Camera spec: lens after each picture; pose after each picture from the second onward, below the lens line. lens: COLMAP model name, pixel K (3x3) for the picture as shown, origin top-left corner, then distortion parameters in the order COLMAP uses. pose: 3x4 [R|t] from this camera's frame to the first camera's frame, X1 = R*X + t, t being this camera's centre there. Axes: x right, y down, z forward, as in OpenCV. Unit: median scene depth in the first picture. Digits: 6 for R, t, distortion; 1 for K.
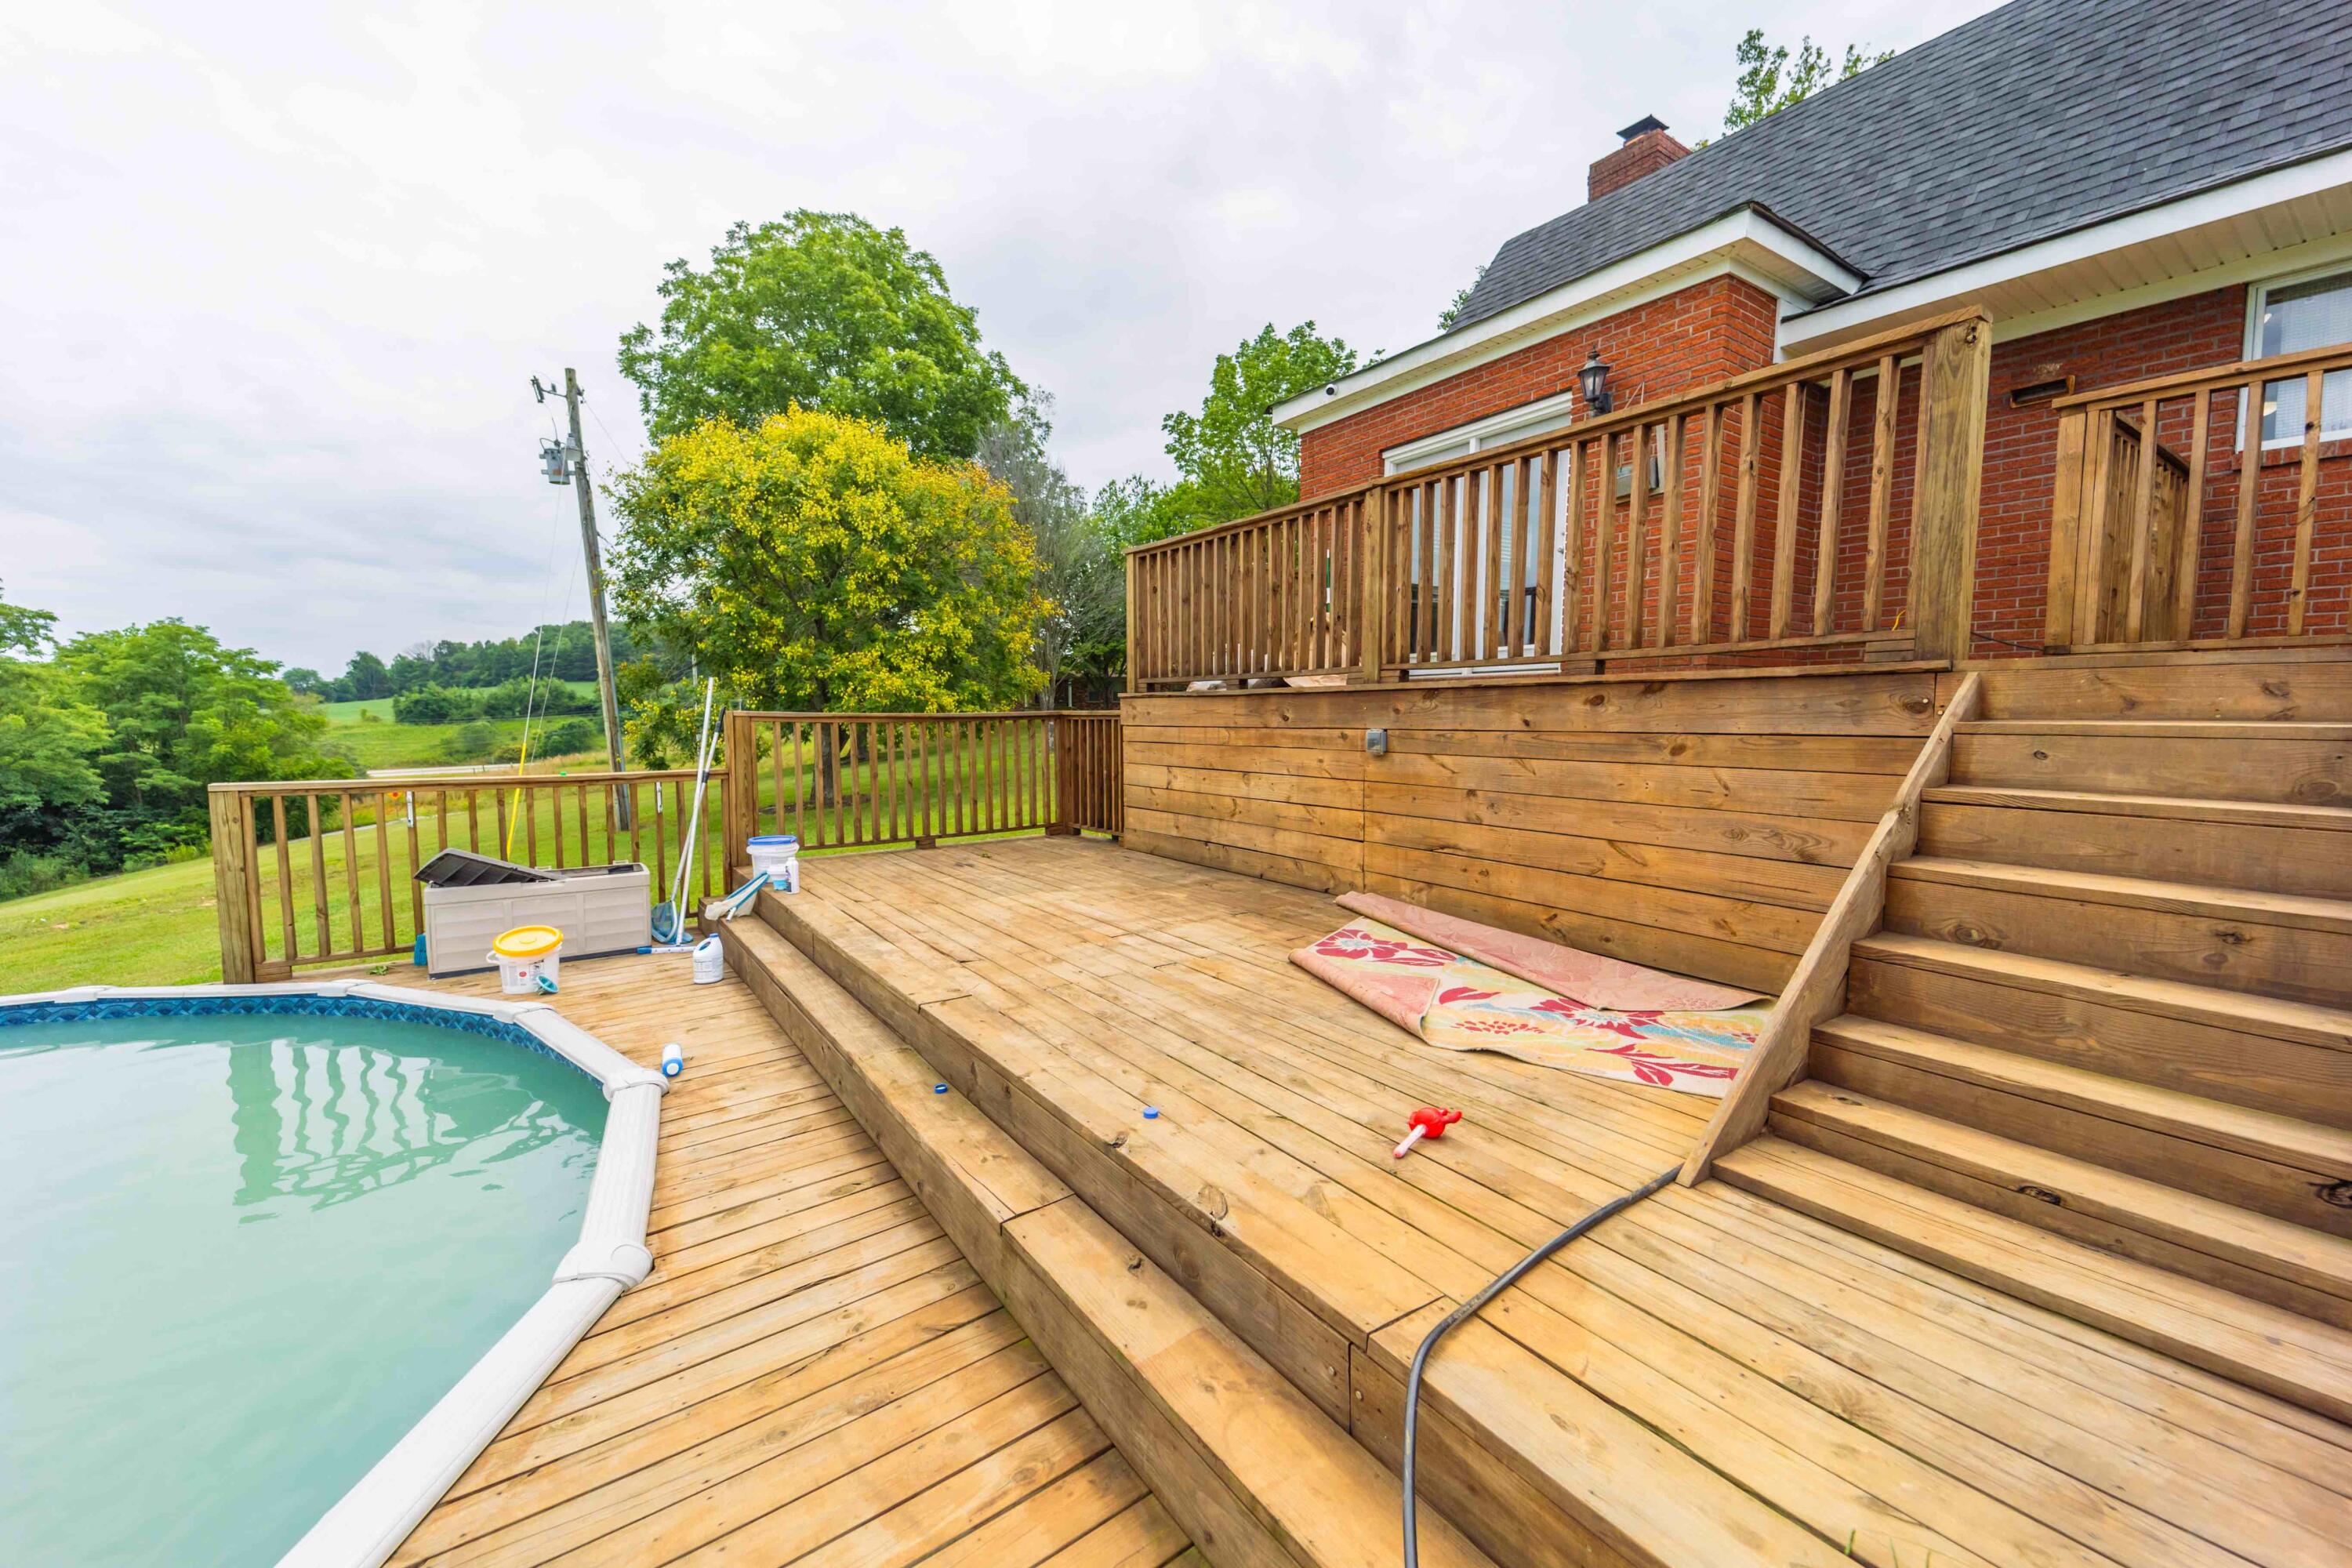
lens RADIAL K [[902.6, 0, 1176.0], [0, 902.6, 784.0], [0, 0, 1]] dist [0.072454, -0.030643]
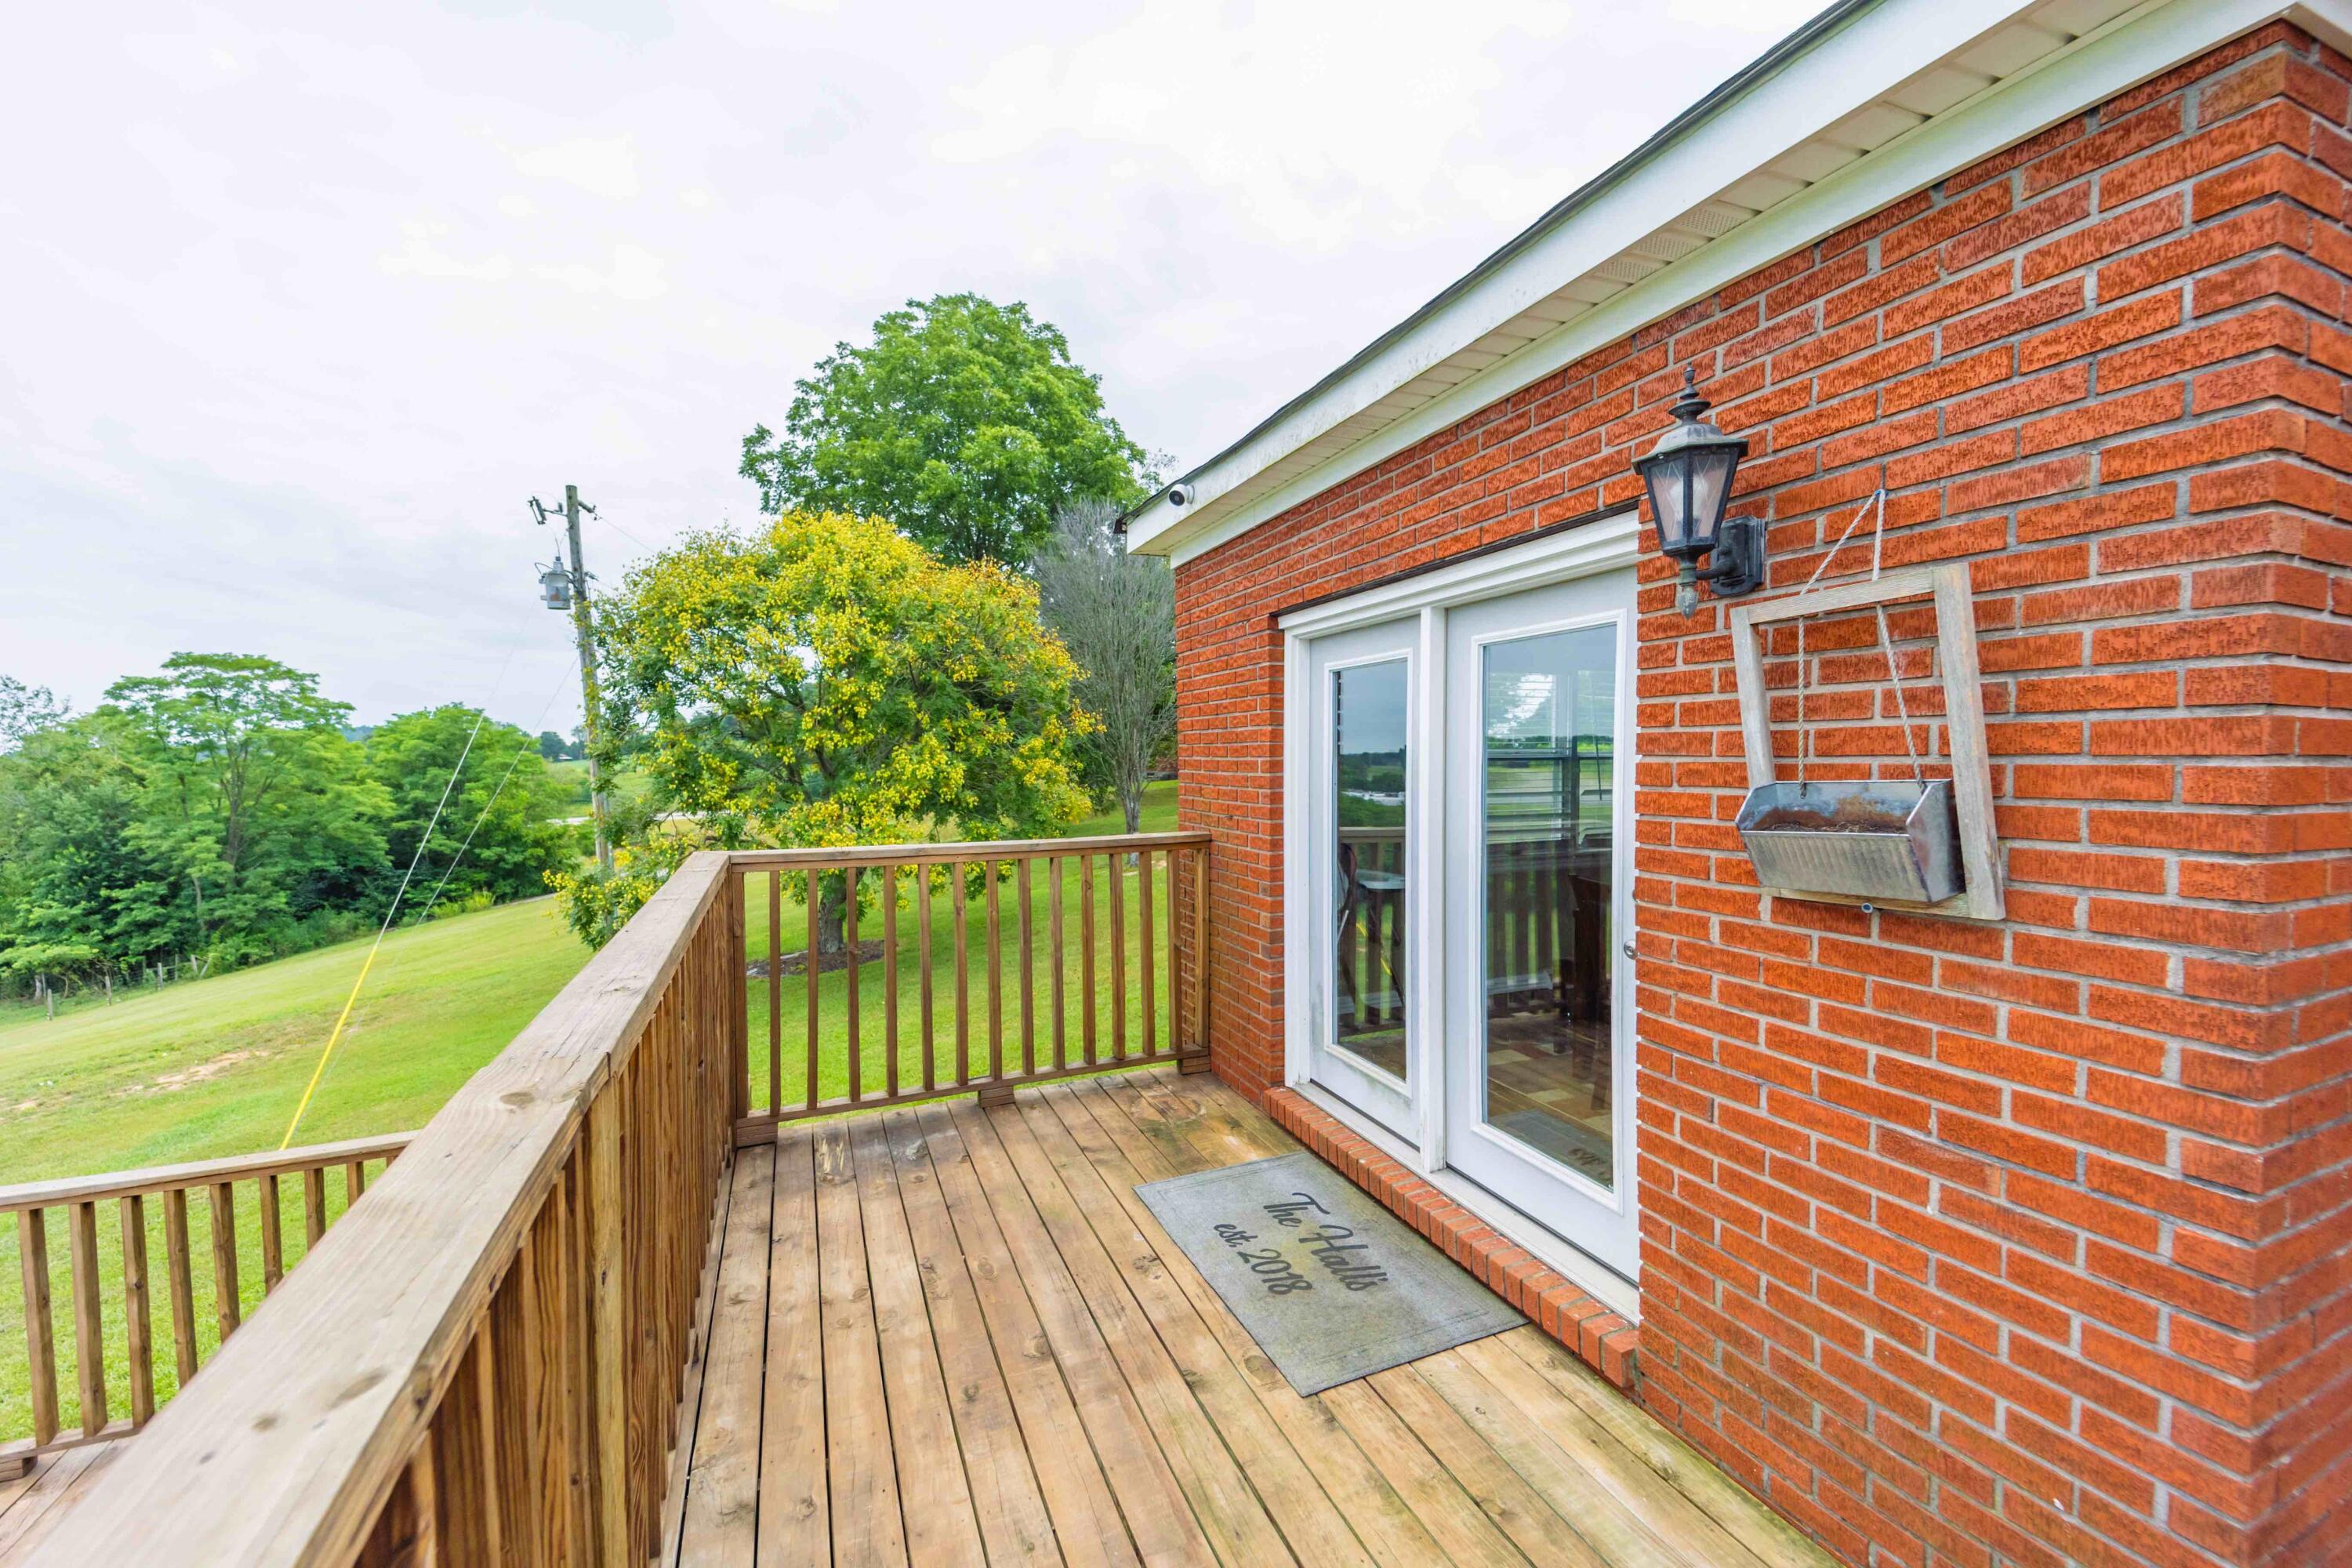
lens RADIAL K [[910.9, 0, 1176.0], [0, 910.9, 784.0], [0, 0, 1]] dist [0.045459, -0.018152]
pose [[0.976659, 0.004870, -0.214739, 0.068170], [-0.014907, 0.998869, -0.045148, -0.062687], [0.214276, 0.047296, 0.975627, 0.130687]]
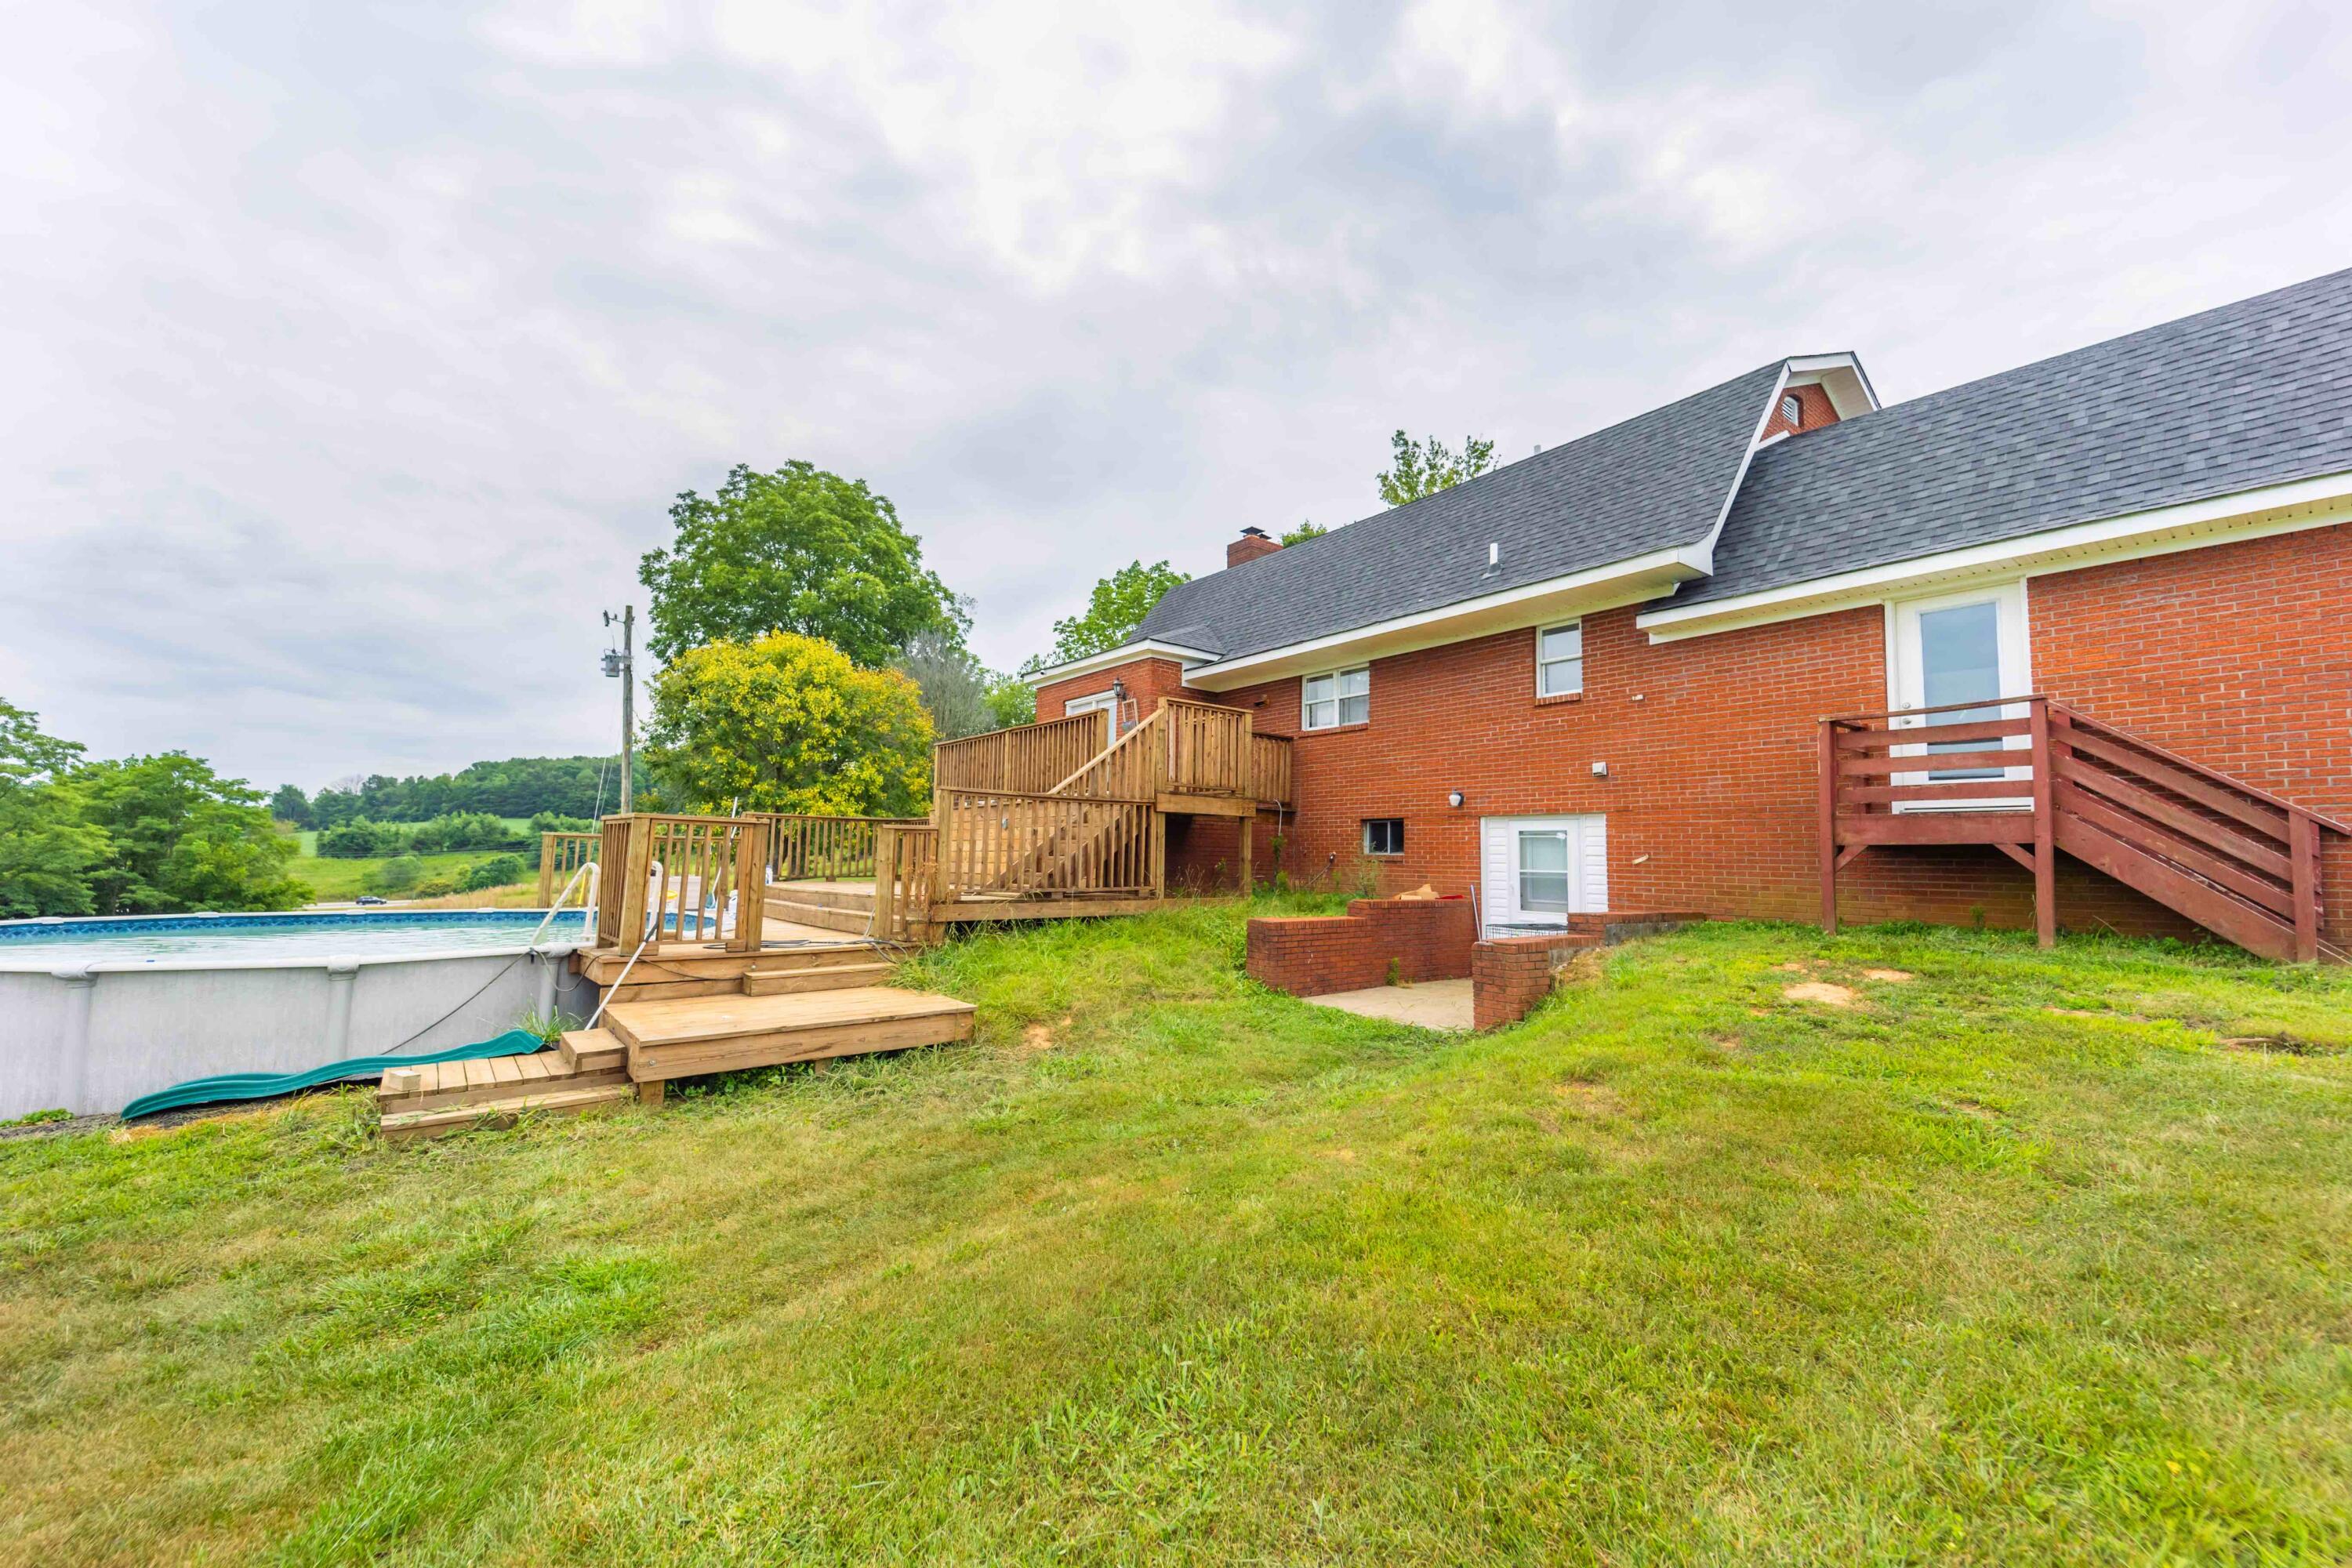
lens RADIAL K [[902.6, 0, 1176.0], [0, 902.6, 784.0], [0, 0, 1]] dist [0.072454, -0.030643]
pose [[0.998162, 0.025066, 0.055182, 0.092499], [-0.015761, 0.986498, -0.163010, 0.042510], [-0.058523, 0.161841, 0.985080, -0.268448]]
